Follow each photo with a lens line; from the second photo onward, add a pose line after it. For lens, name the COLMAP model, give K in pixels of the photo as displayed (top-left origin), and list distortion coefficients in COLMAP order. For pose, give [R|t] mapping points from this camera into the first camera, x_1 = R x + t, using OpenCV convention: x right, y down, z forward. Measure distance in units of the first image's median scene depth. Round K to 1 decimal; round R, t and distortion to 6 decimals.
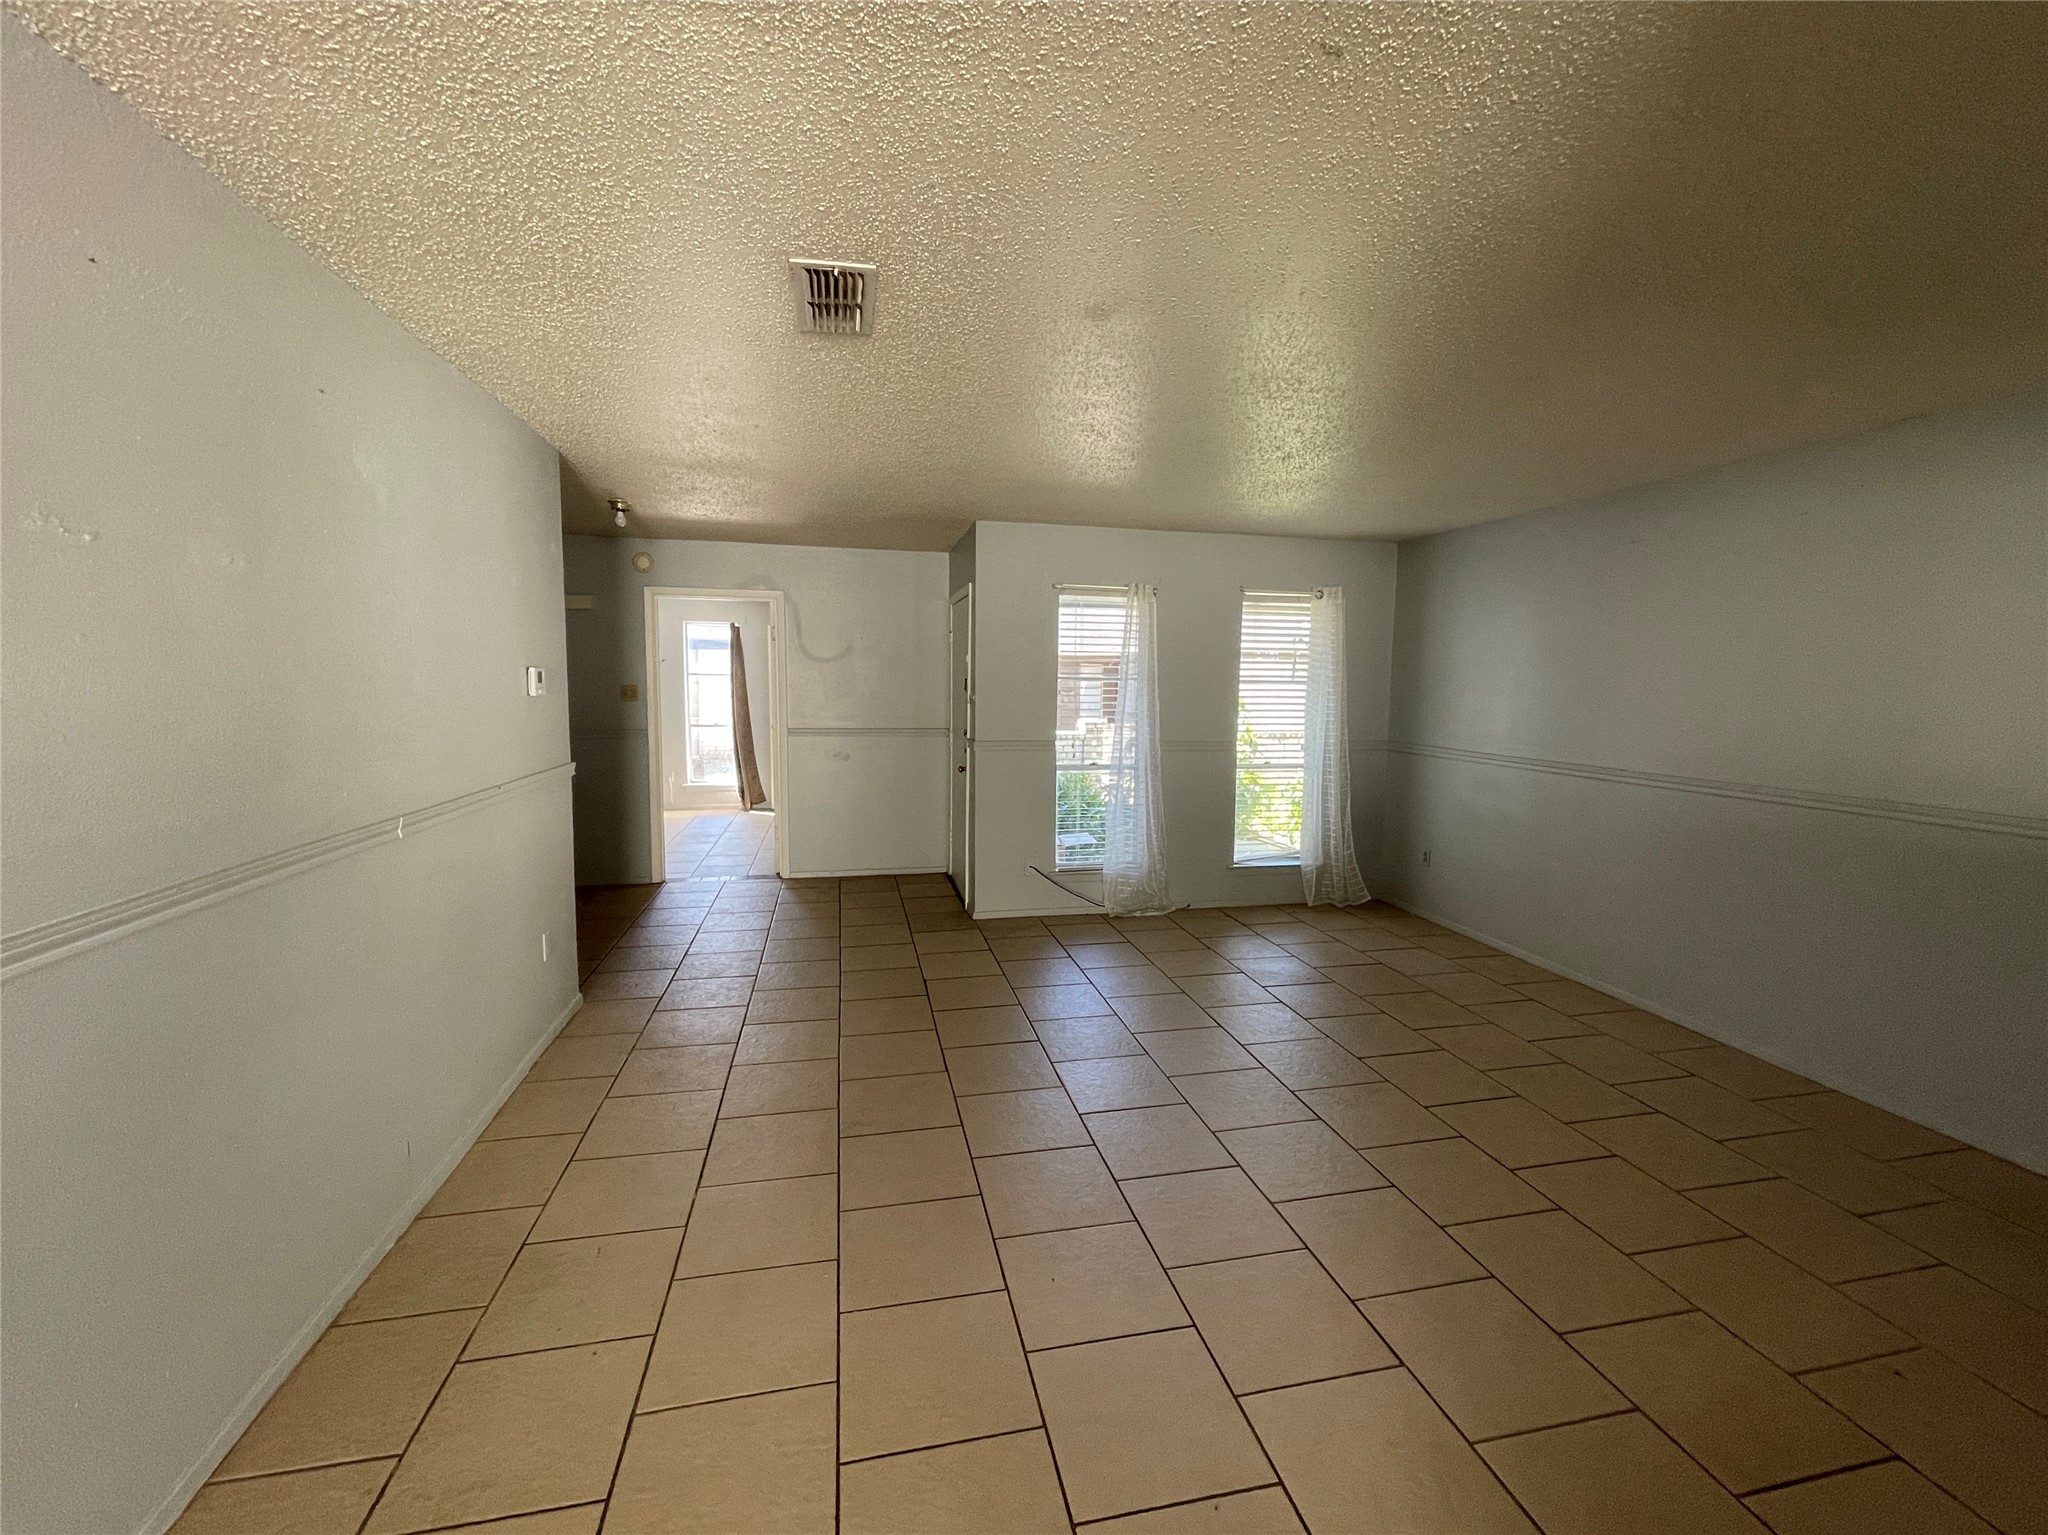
lens RADIAL K [[825.7, 0, 1024.0], [0, 825.7, 767.5], [0, 0, 1]] dist [0.001047, -0.011198]
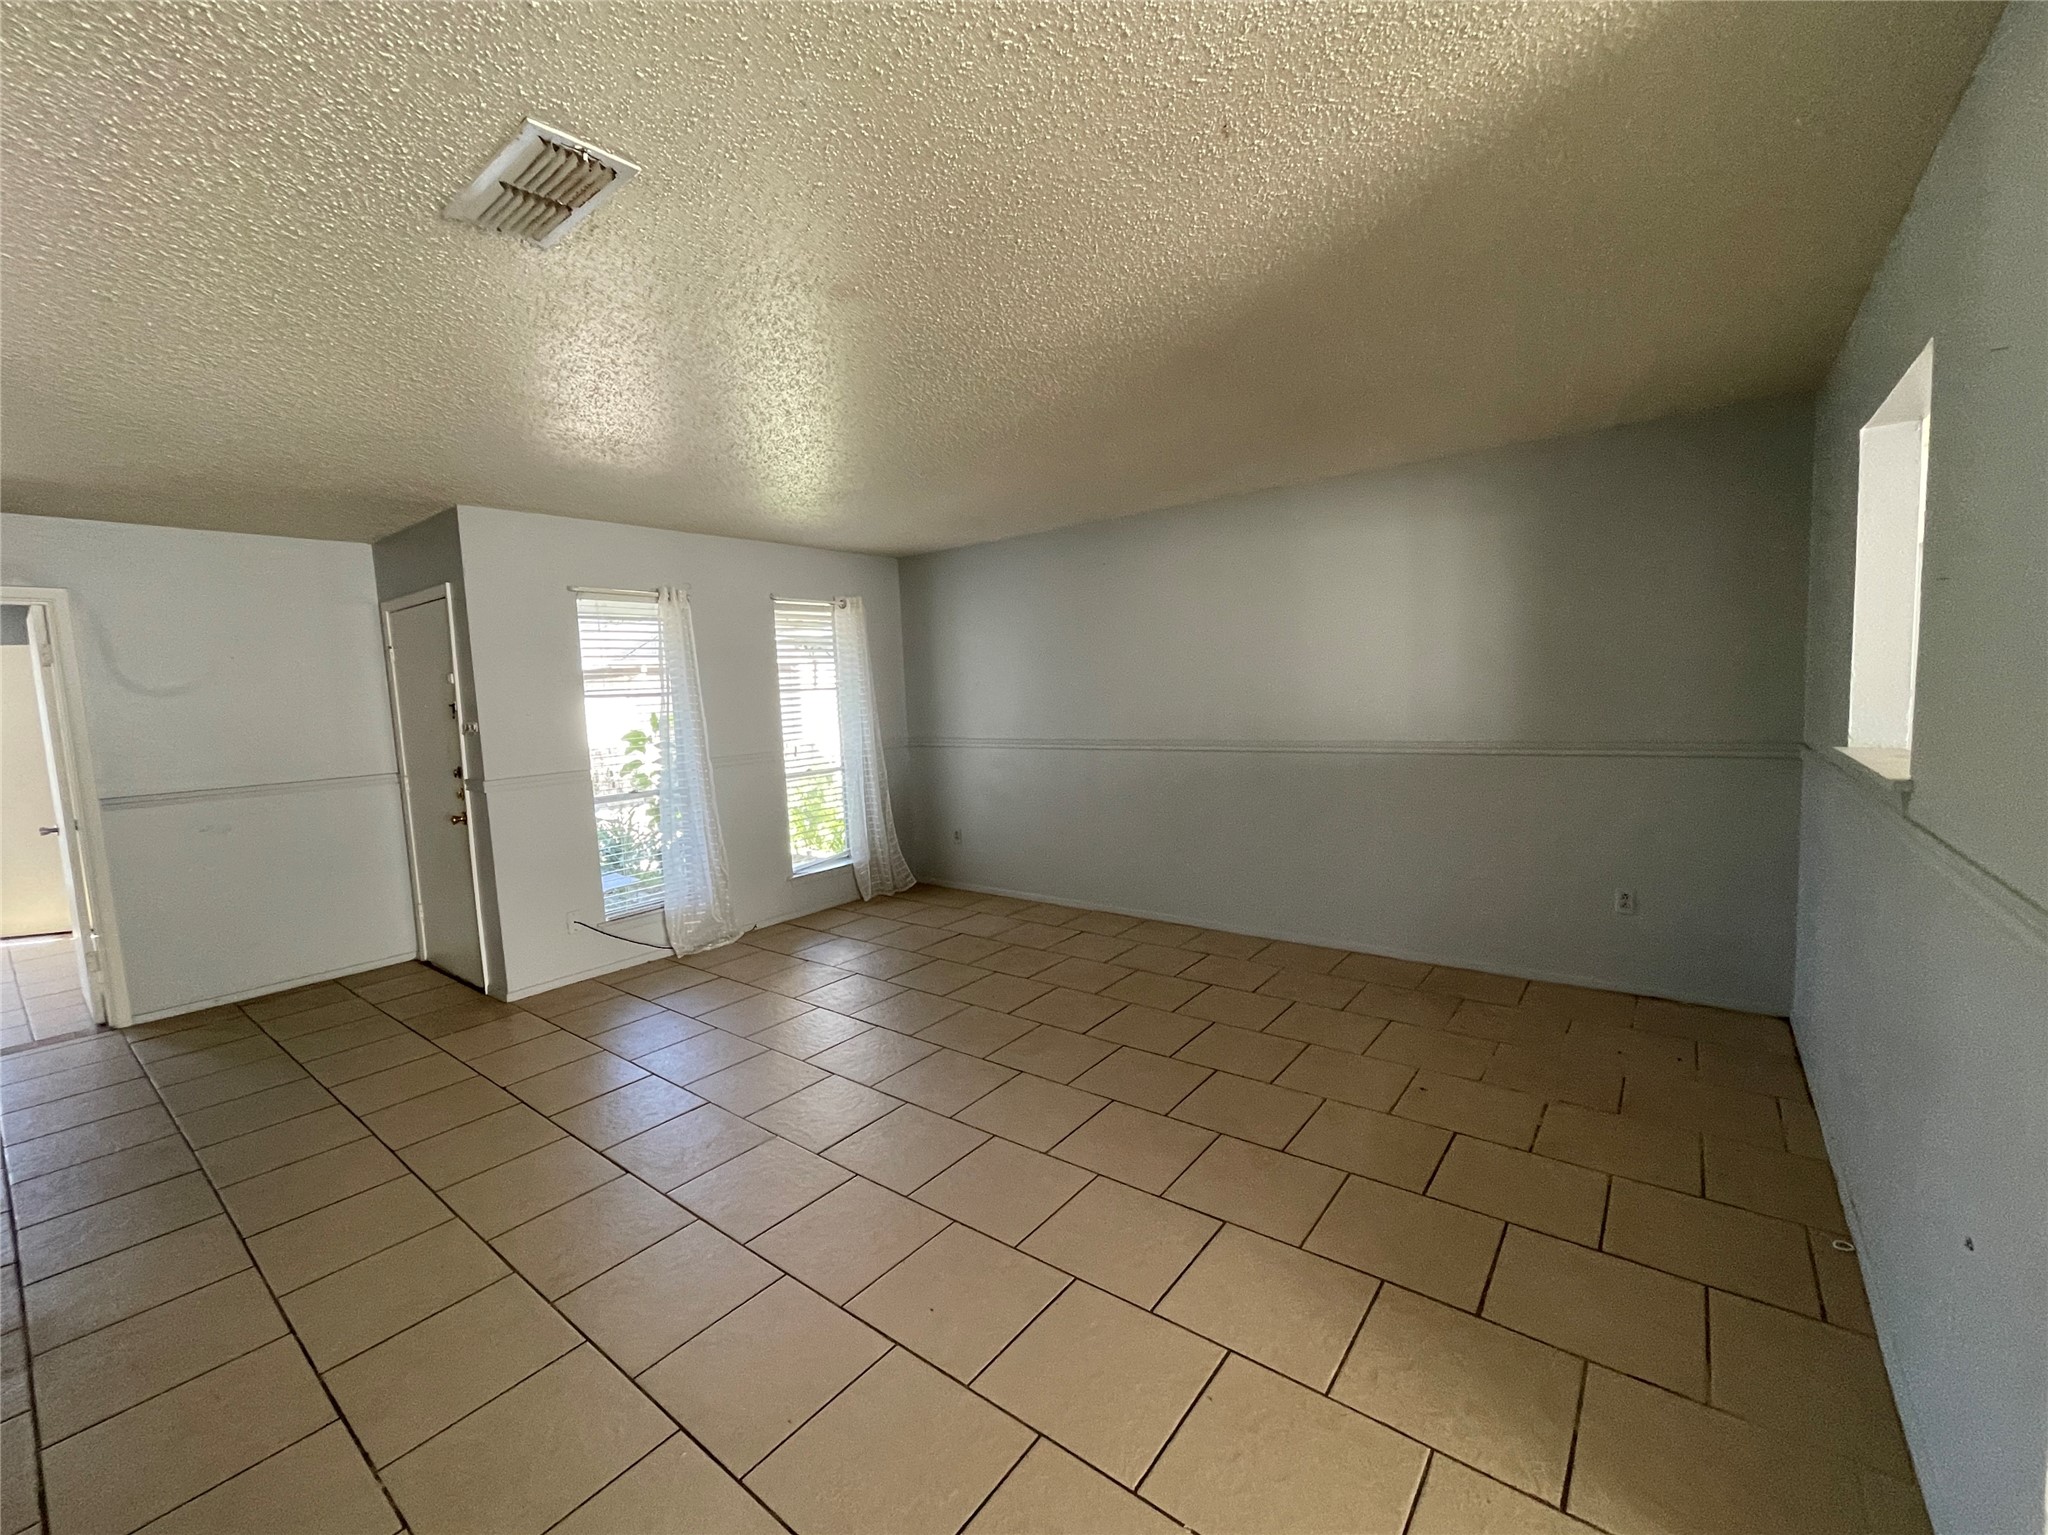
lens RADIAL K [[822.7, 0, 1021.1], [0, 822.7, 764.5], [0, 0, 1]] dist [0.000159, -0.000621]
pose [[0.777981, -0.106554, 0.619186, -0.136133], [0.117445, 0.992806, 0.023286, -0.005085], [-0.617213, 0.054604, 0.784899, 0.052734]]
